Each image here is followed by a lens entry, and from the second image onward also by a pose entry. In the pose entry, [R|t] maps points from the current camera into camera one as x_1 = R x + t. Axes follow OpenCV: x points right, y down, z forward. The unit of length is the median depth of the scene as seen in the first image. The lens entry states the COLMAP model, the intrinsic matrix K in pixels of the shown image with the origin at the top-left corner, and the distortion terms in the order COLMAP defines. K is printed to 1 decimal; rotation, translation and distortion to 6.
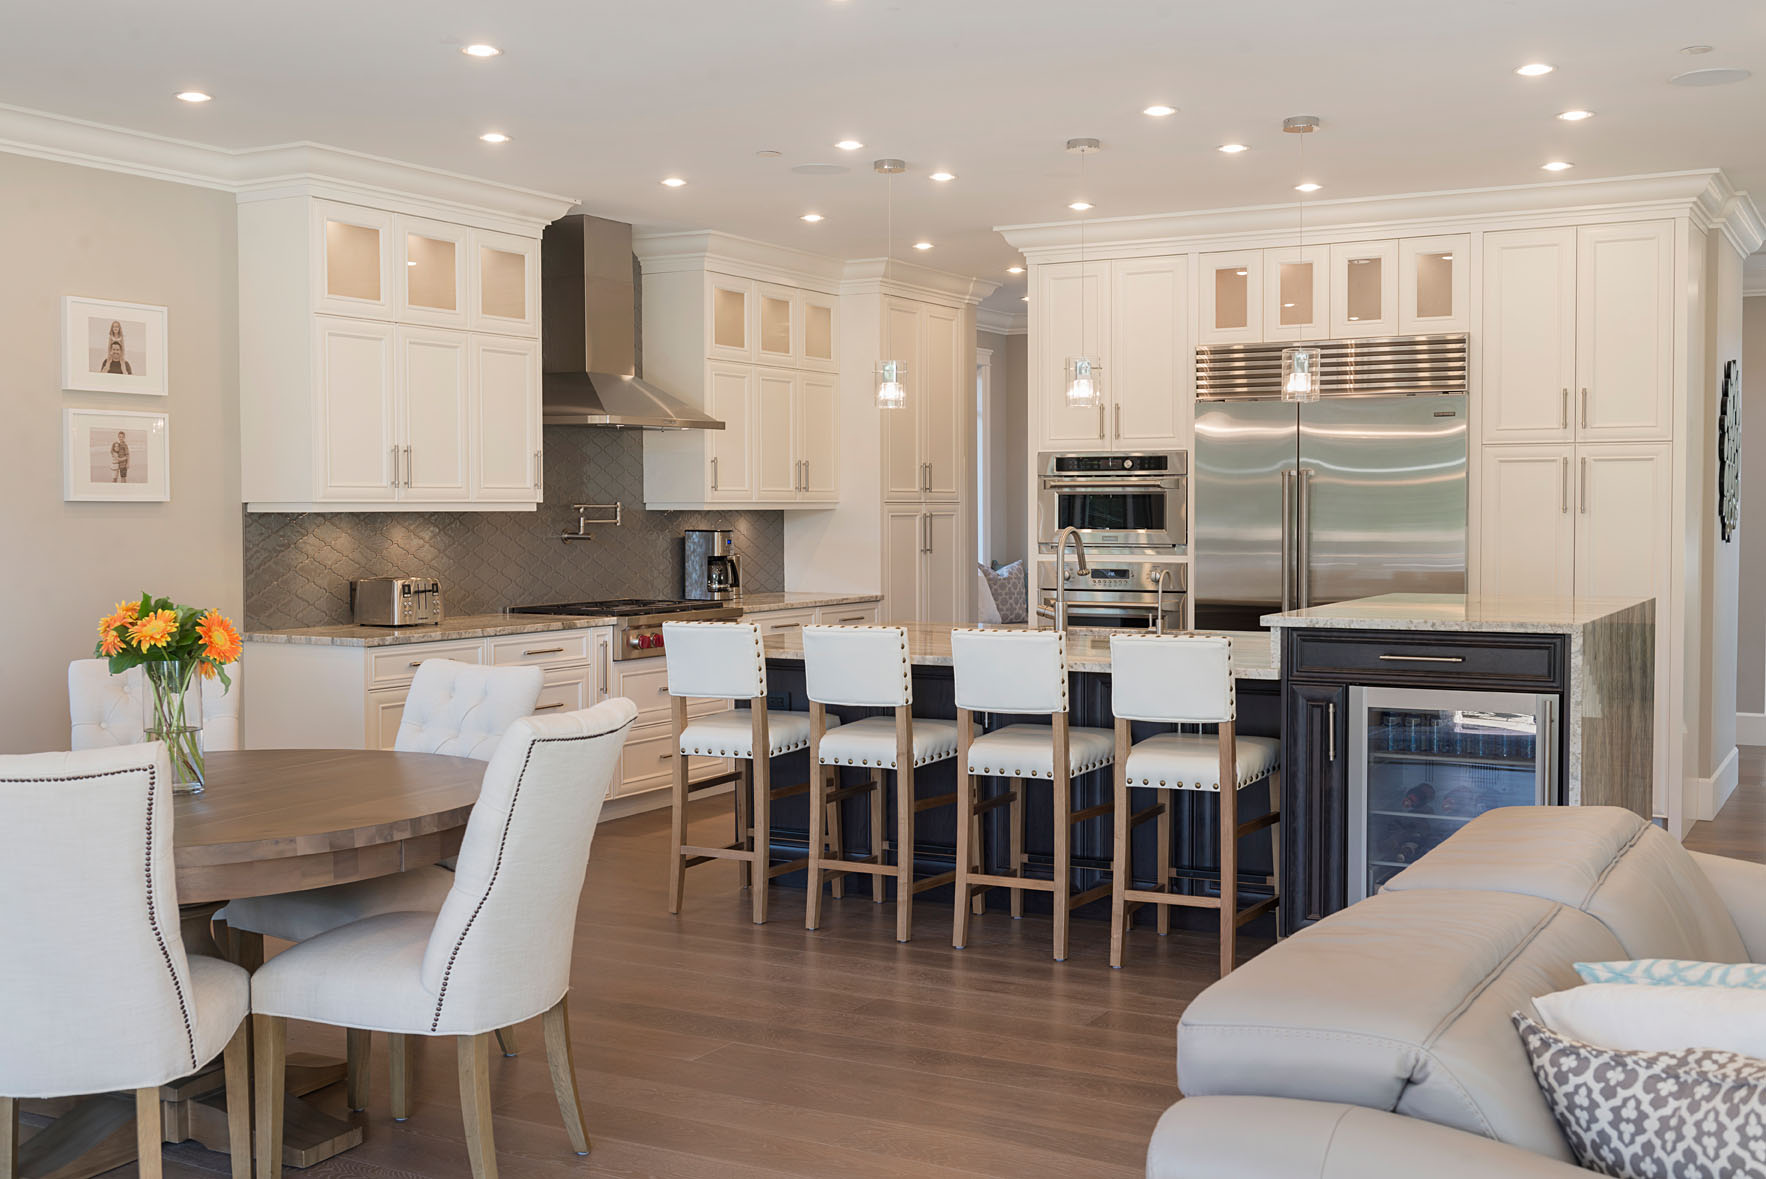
lens RADIAL K [[1959.8, 0, 890.3], [0, 1959.8, 589.7], [0, 0, 1]] dist [-0.094103, 0.000000]
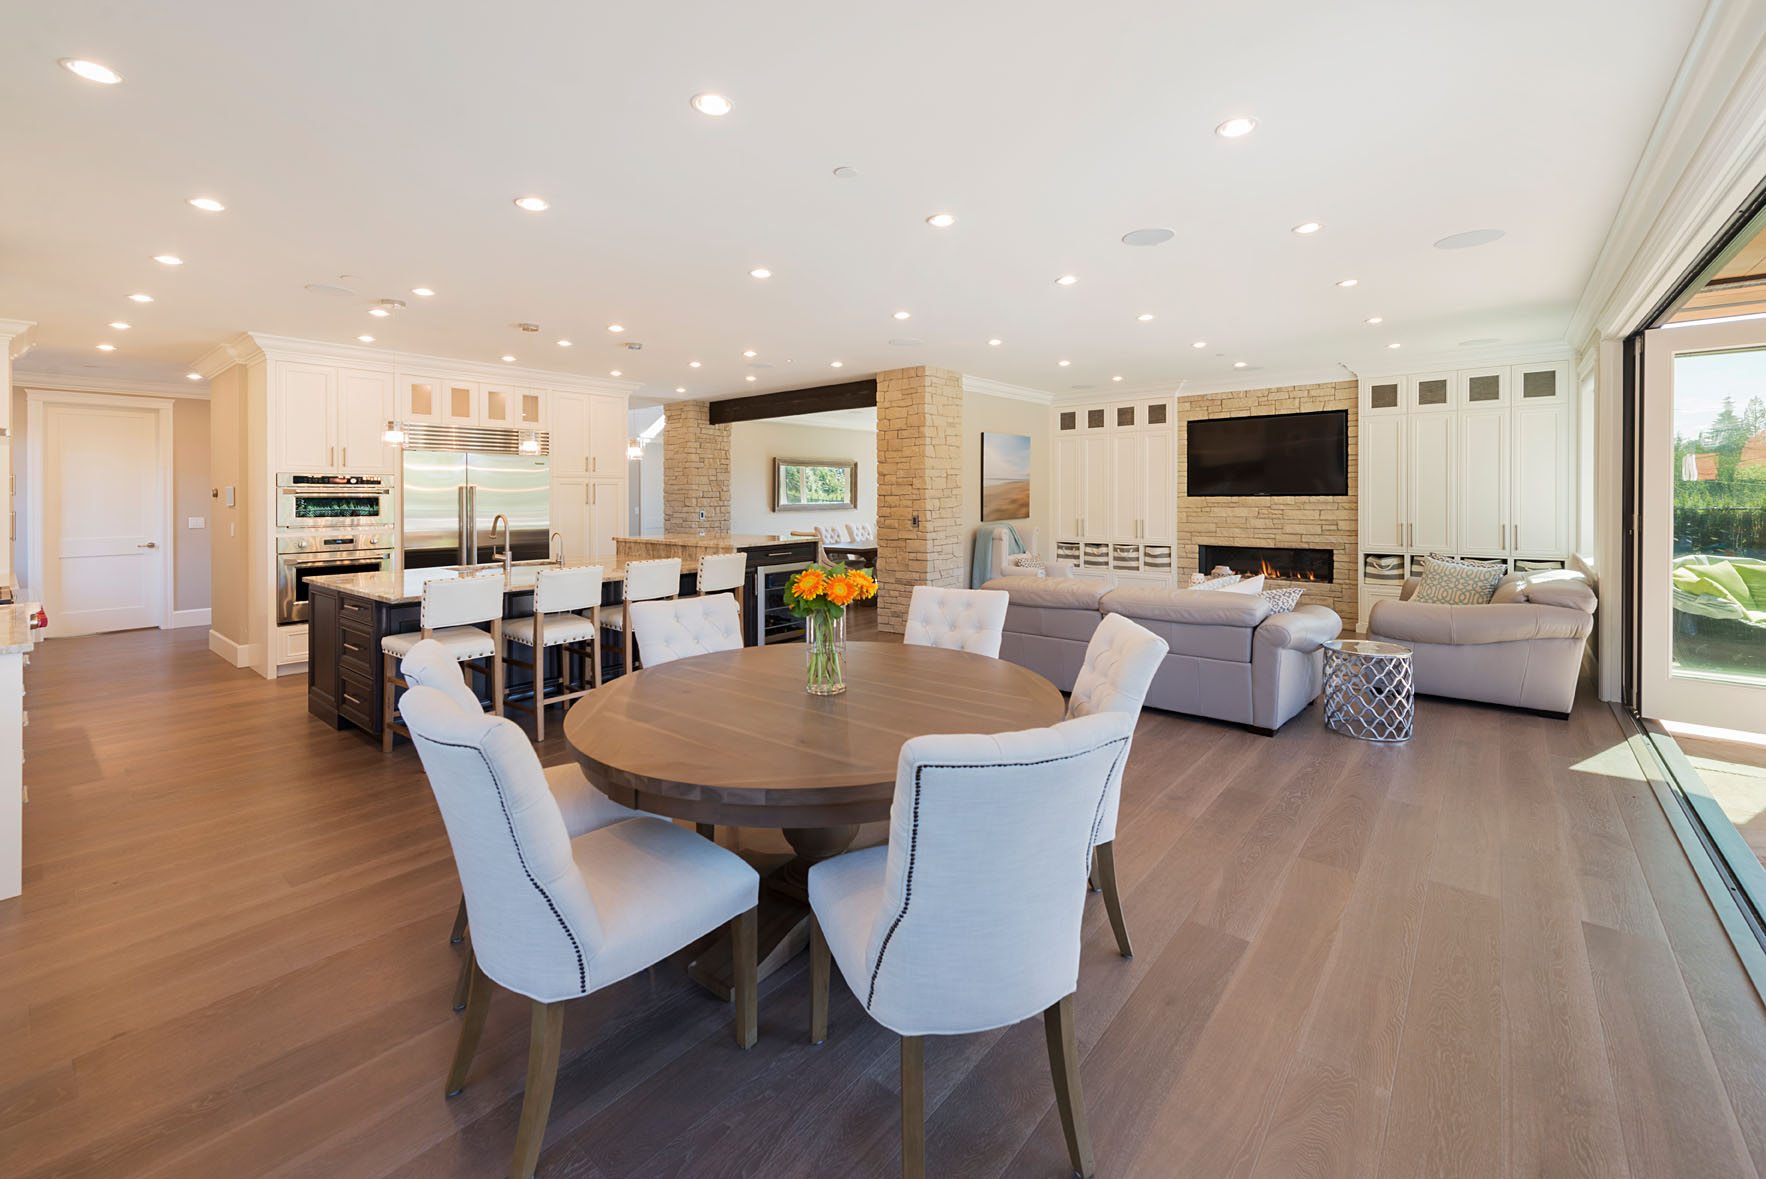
lens RADIAL K [[711.0, 0, 924.9], [0, 711.0, 496.4], [0, 0, 1]] dist [0.006274, -0.001649]
pose [[0.152391, 0.002902, 0.988316, -0.478445], [0.045677, 0.998906, -0.009976, -0.020288], [-0.987264, 0.046664, 0.152092, 0.404446]]
